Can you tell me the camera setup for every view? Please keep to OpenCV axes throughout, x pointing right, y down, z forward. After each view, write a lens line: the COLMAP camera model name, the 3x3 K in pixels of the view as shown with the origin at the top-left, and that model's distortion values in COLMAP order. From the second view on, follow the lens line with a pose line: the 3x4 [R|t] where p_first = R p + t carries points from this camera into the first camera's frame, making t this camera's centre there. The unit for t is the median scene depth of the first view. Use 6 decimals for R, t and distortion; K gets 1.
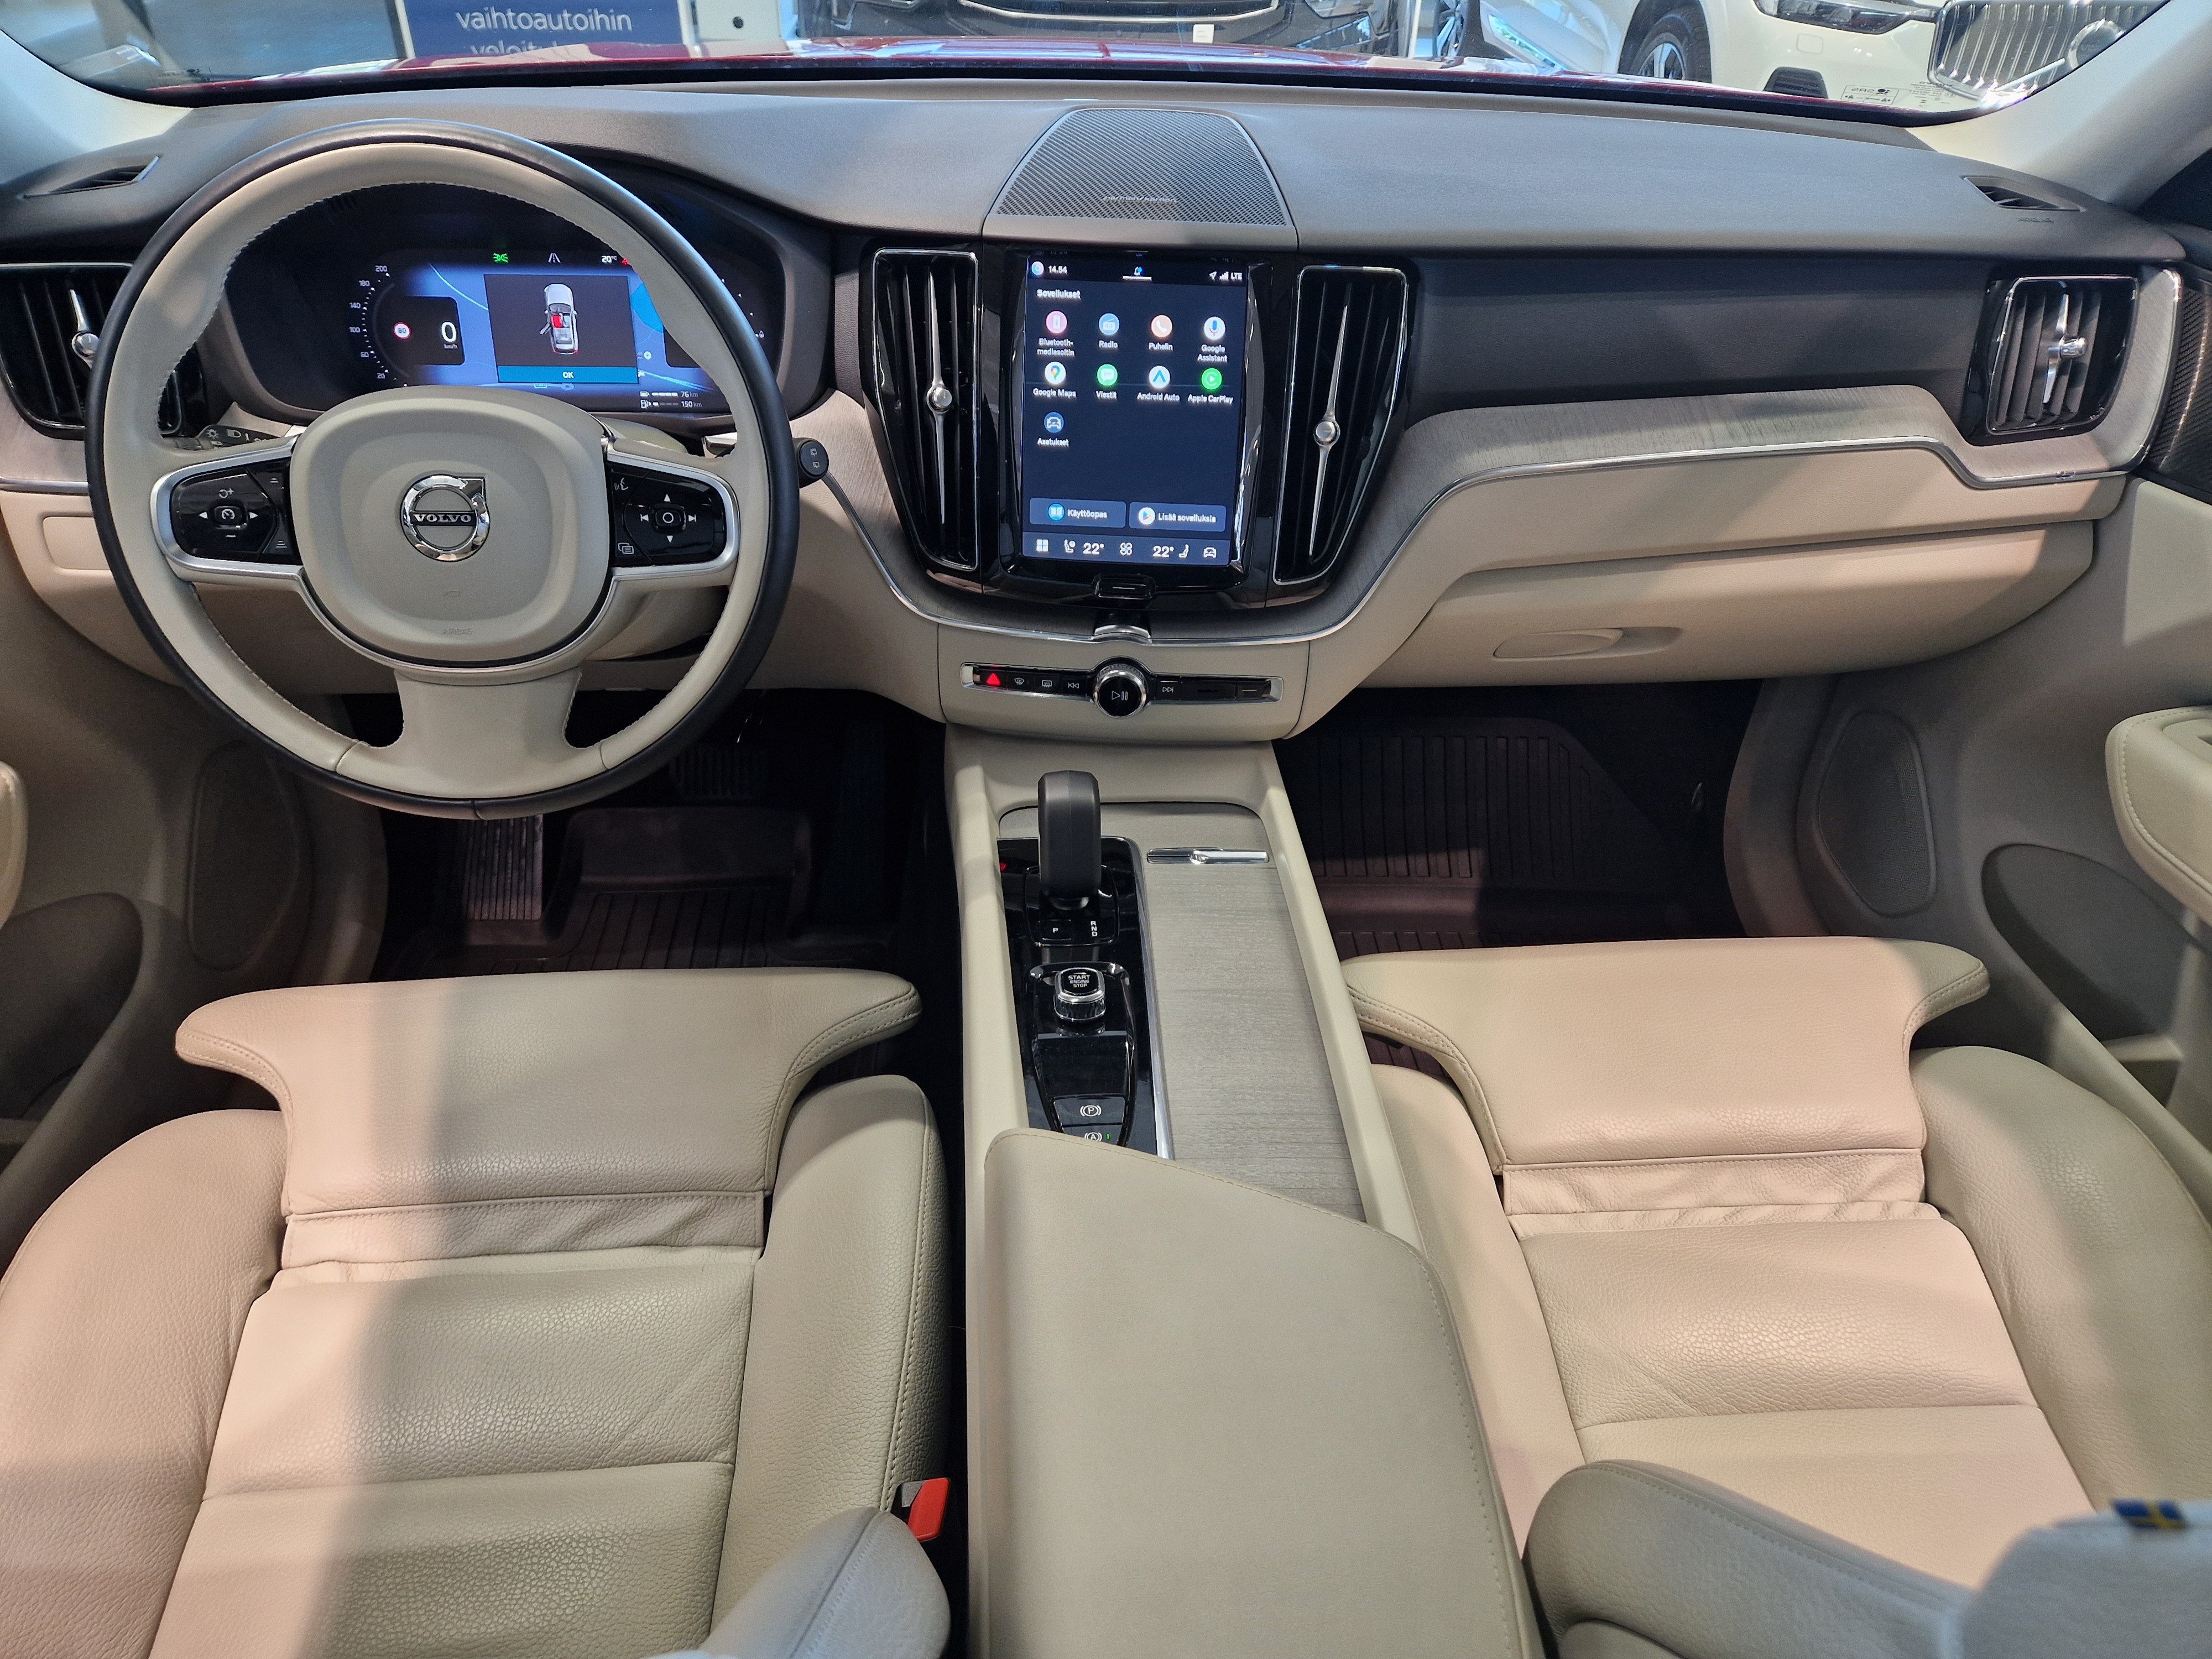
lens RADIAL K [[1519.0, 0, 1120.3], [0, 1519.0, 851.5], [0, 0, 1]] dist [0.064371, -0.056999]
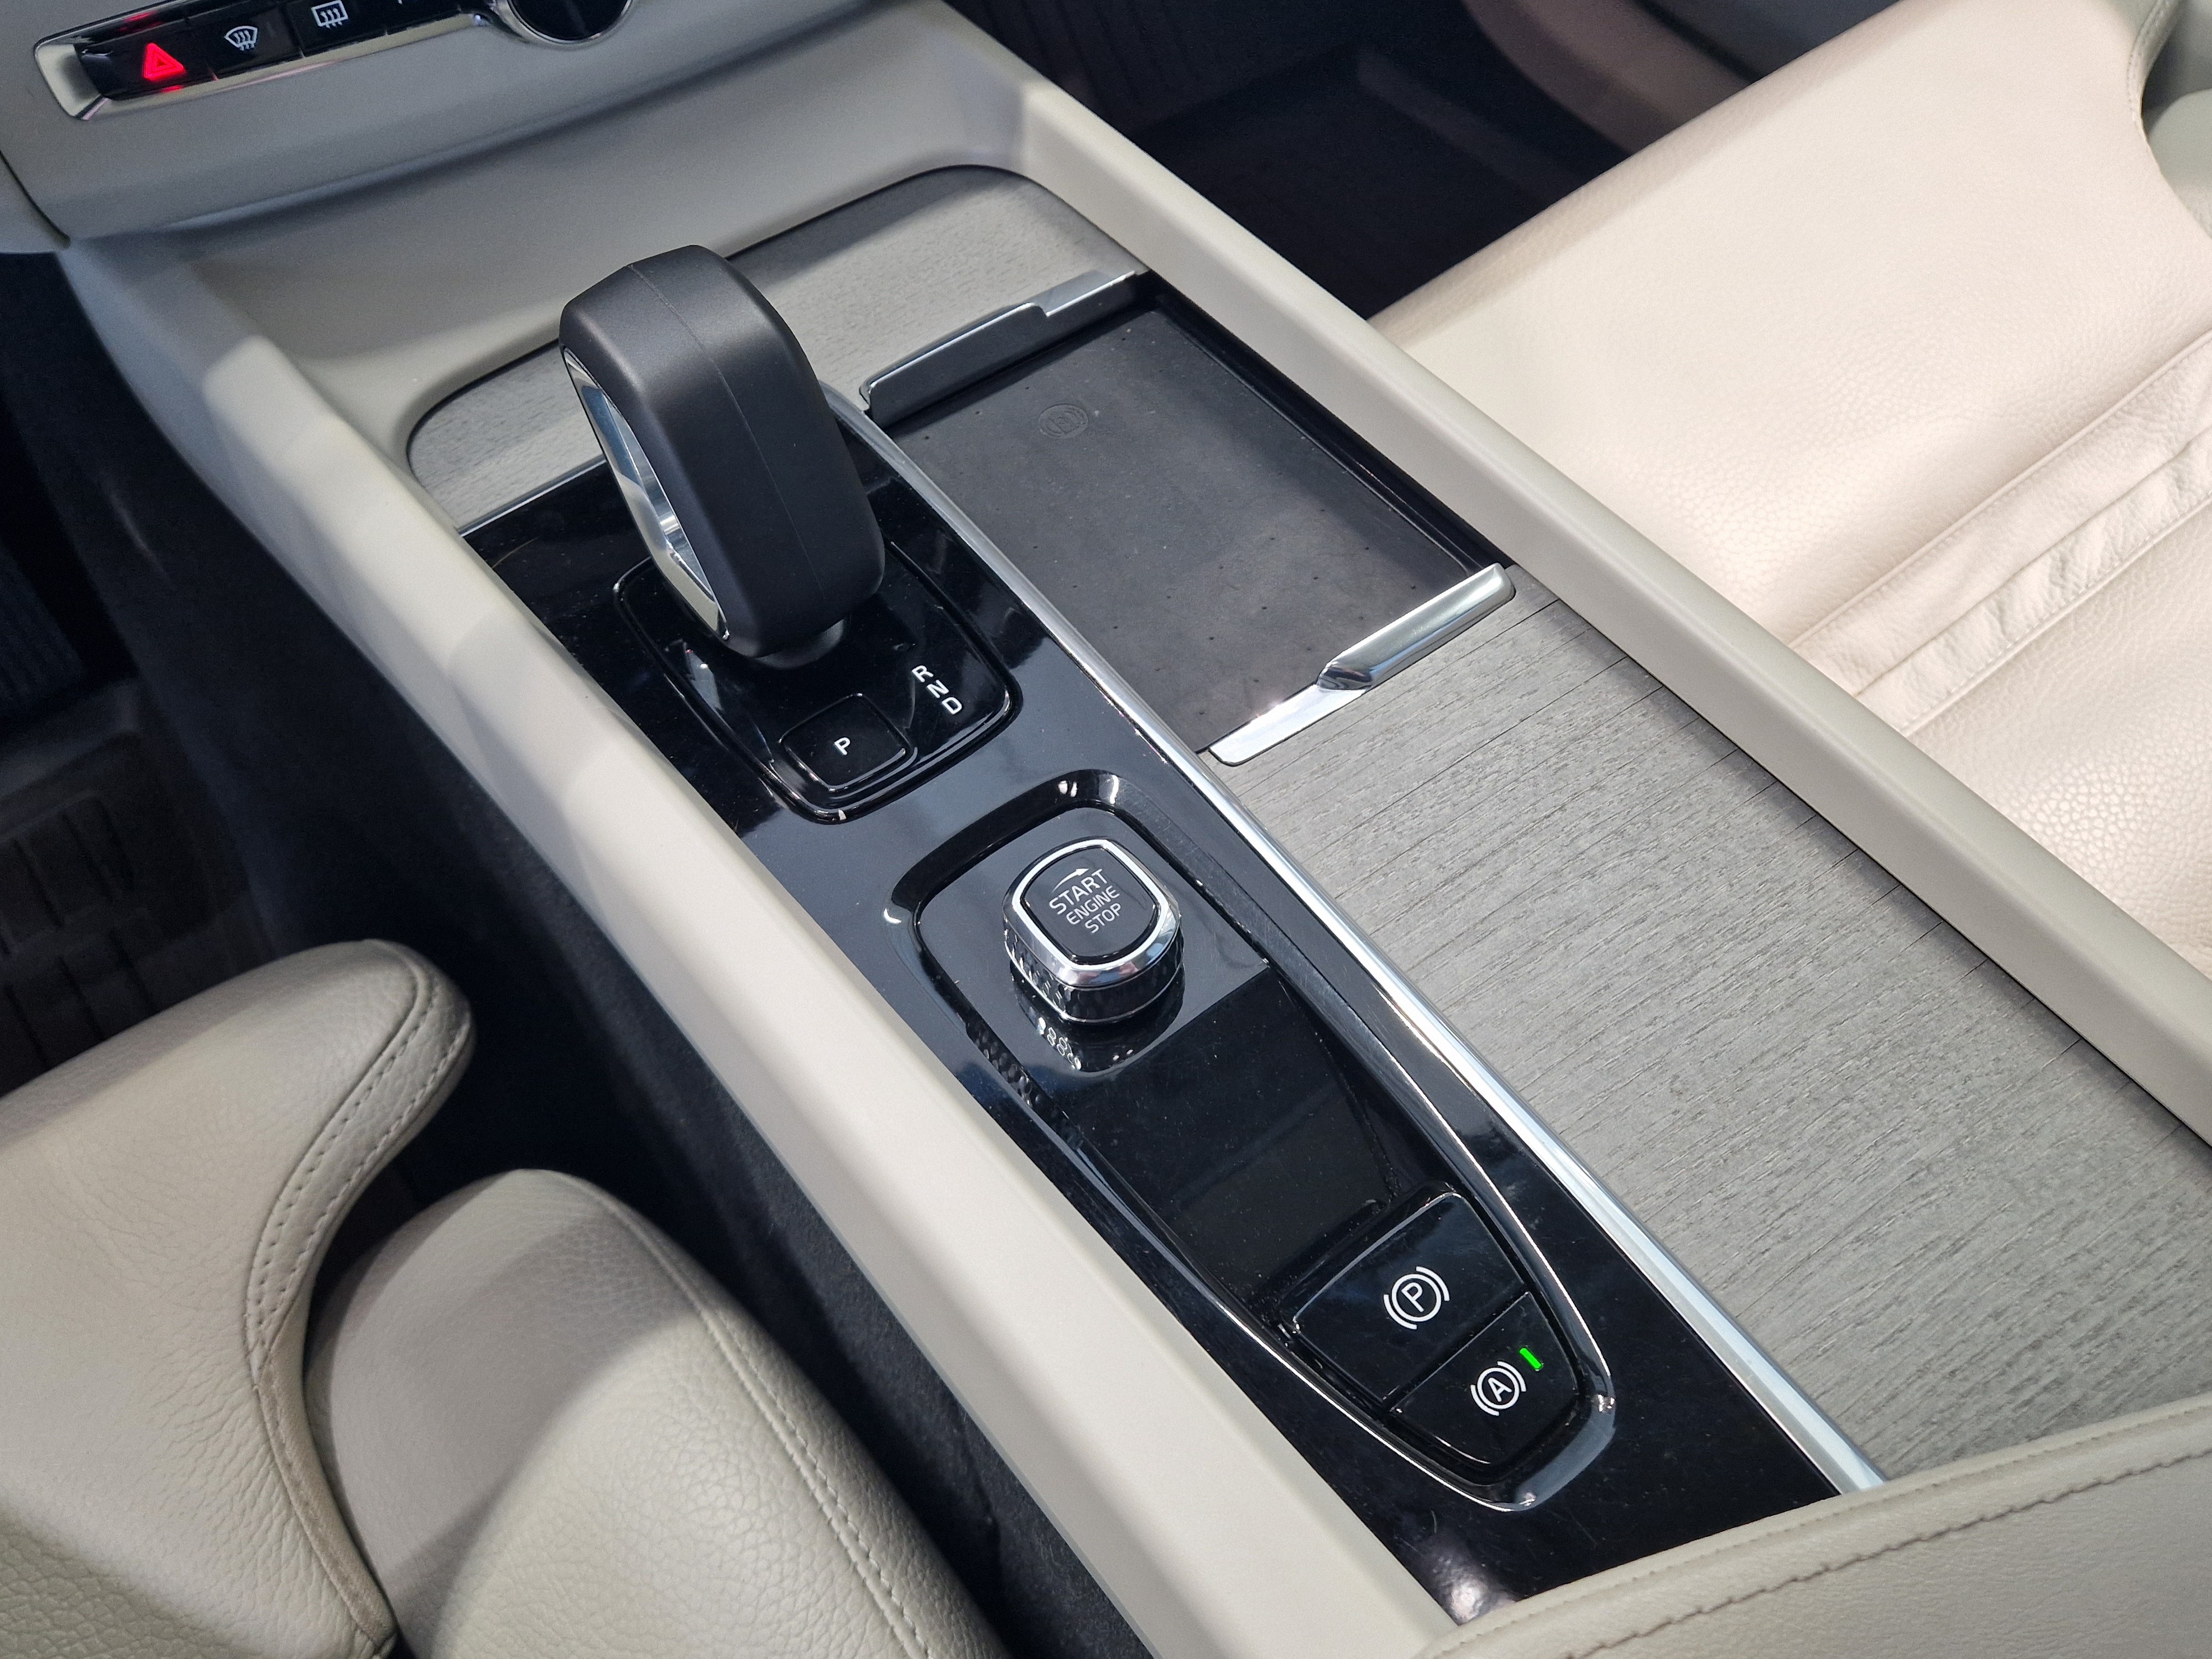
lens RADIAL K [[1779.7, 0, 1113.2], [0, 1779.7, 835.2], [0, 0, 1]] dist [0.039726, -0.015287]
pose [[0.831634, -0.482677, 0.274606, -0.104104], [0.341410, 0.834400, 0.432684, -0.077137], [-0.437978, -0.266081, 0.858706, 0.575323]]
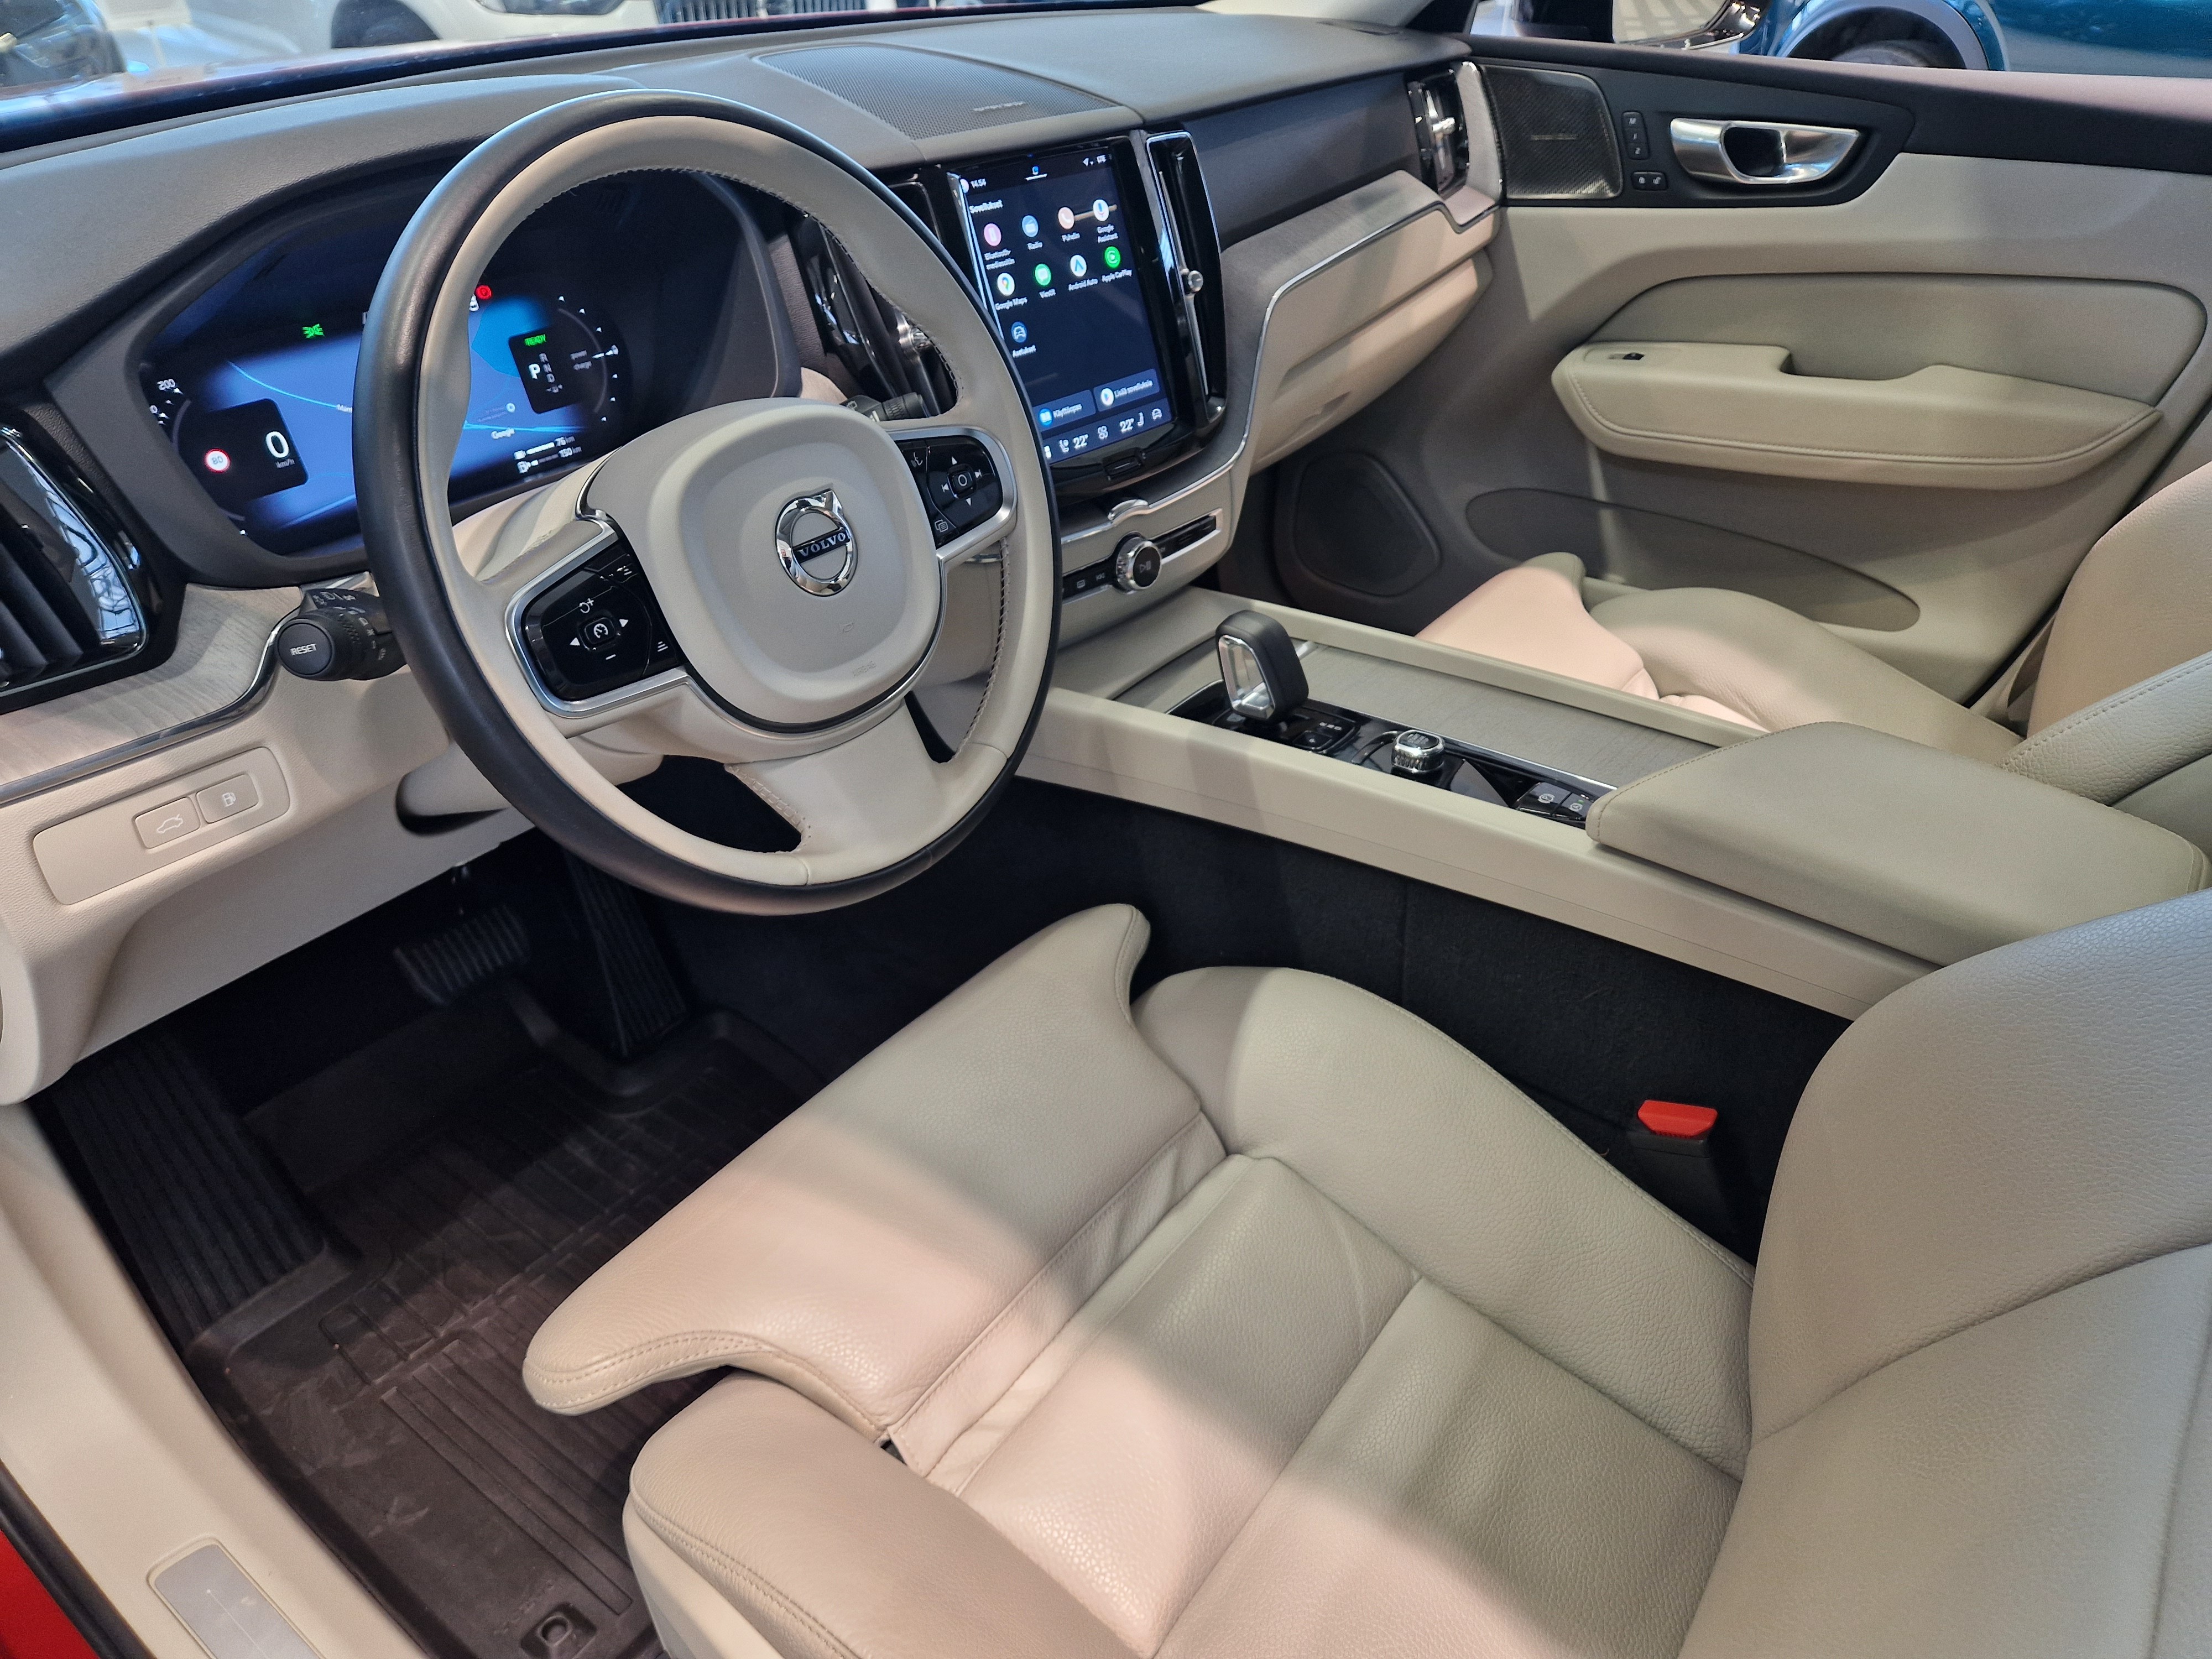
lens RADIAL K [[1519.0, 0, 1117.2], [0, 1519.0, 864.4], [0, 0, 1]] dist [0.064371, -0.056999]
pose [[0.658025, -0.448763, 0.604660, -0.781543], [0.452638, 0.877468, 0.158647, -0.101027], [-0.601765, 0.169299, 0.780524, 0.220991]]
